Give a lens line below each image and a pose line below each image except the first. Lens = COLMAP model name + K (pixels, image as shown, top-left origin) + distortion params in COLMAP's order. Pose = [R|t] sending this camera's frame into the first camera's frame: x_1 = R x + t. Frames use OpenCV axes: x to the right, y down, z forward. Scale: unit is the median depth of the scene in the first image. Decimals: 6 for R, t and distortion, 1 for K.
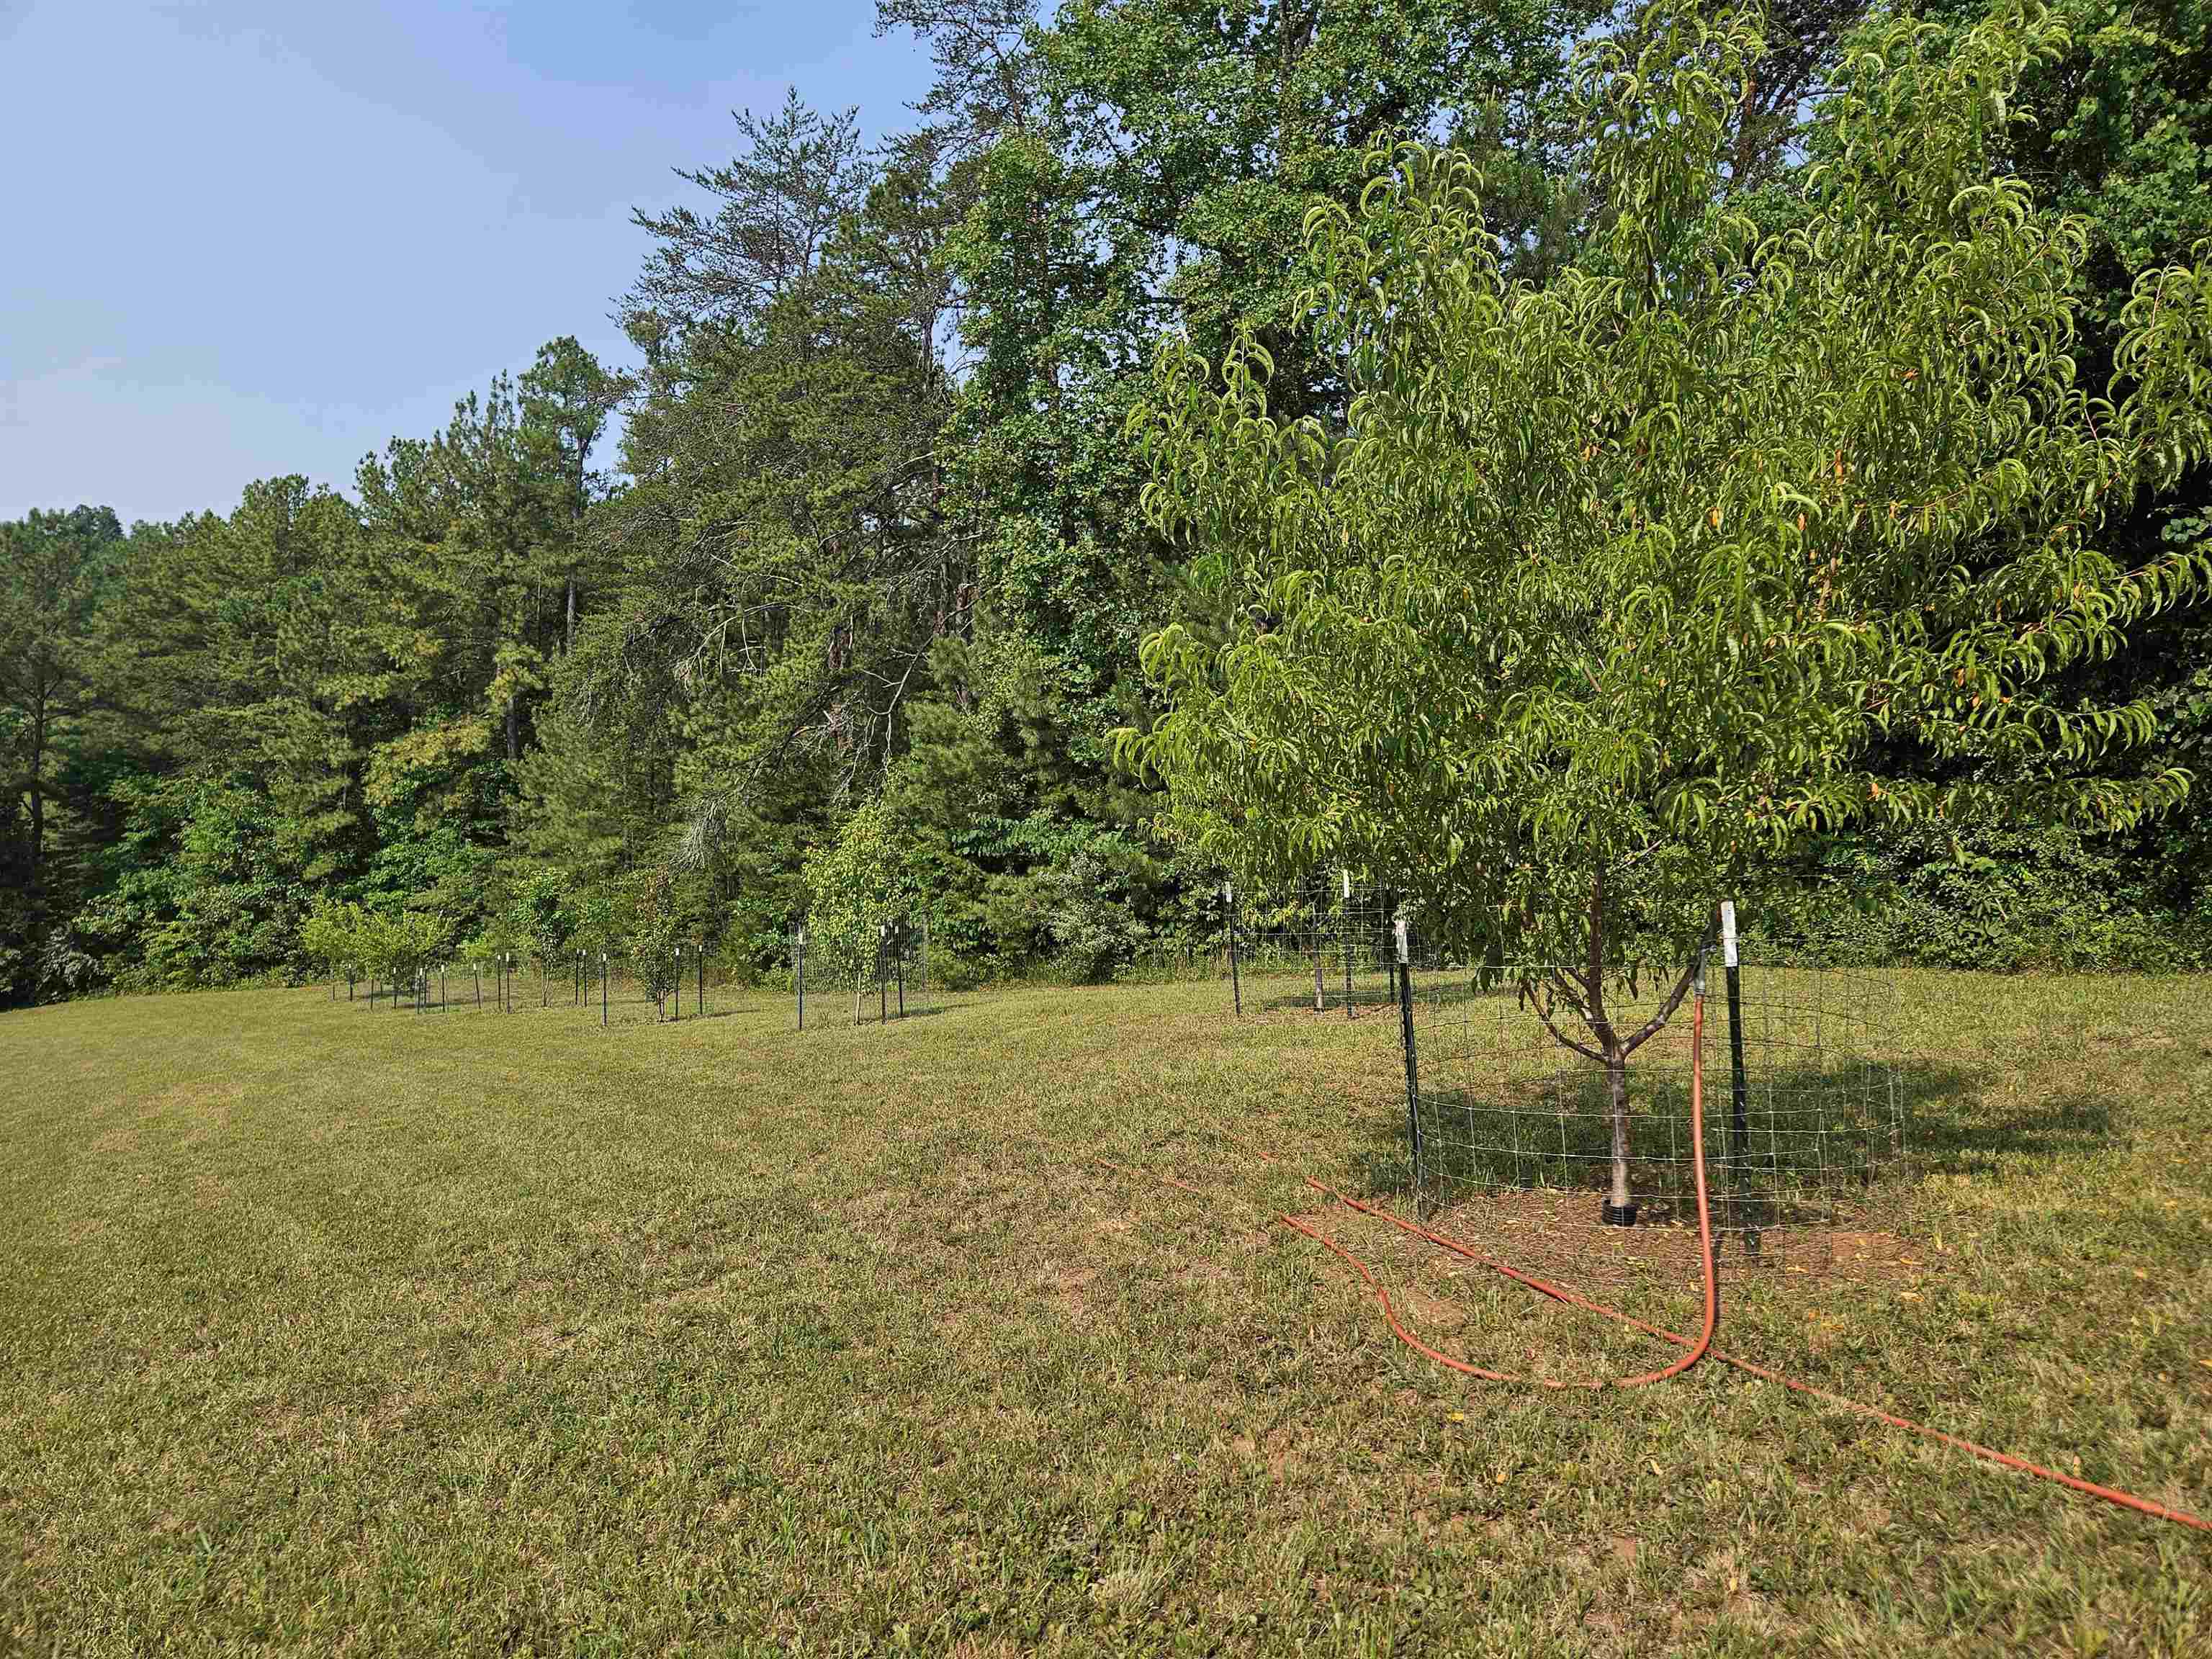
lens RADIAL K [[1460.6, 0, 1102.9], [0, 1460.6, 815.0], [0, 0, 1]] dist [0.046129, -0.026563]
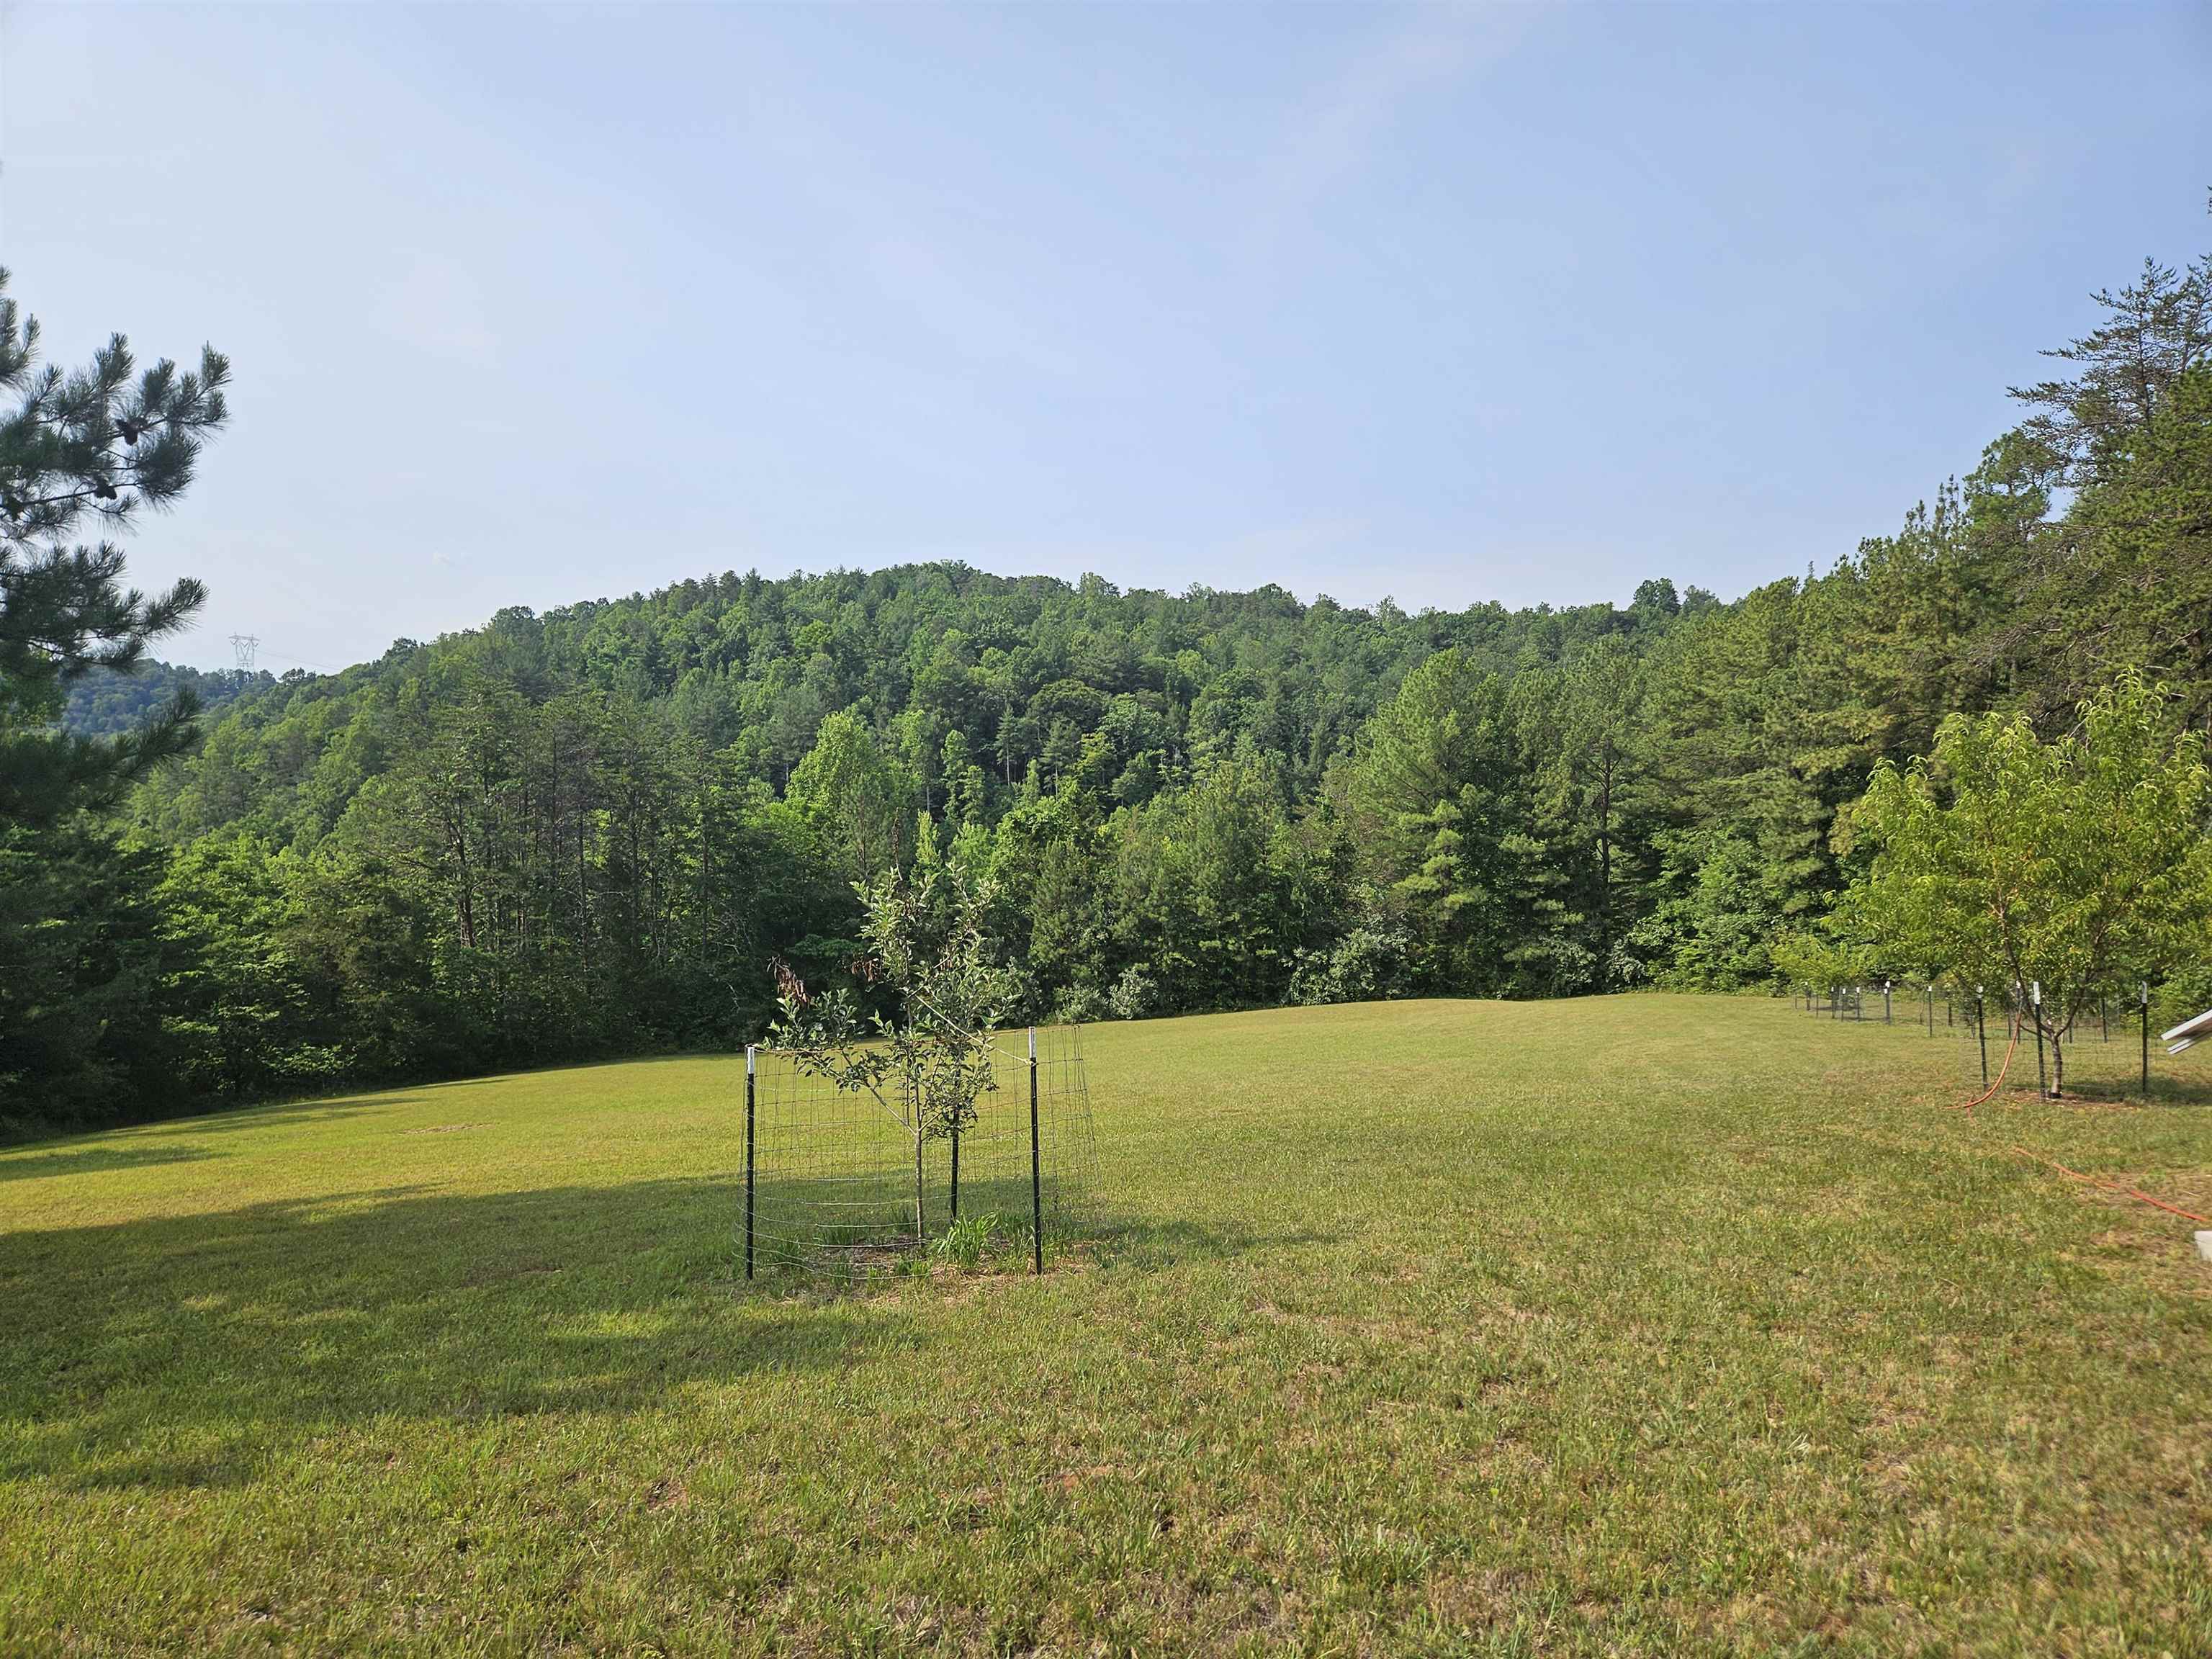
lens RADIAL K [[1460.6, 0, 1102.1], [0, 1460.6, 823.6], [0, 0, 1]] dist [0.046129, -0.026563]
pose [[0.572830, -0.009089, -0.819624, 0.154863], [0.001103, 0.999946, -0.010318, -0.019802], [0.819674, 0.005006, 0.572809, -0.195127]]
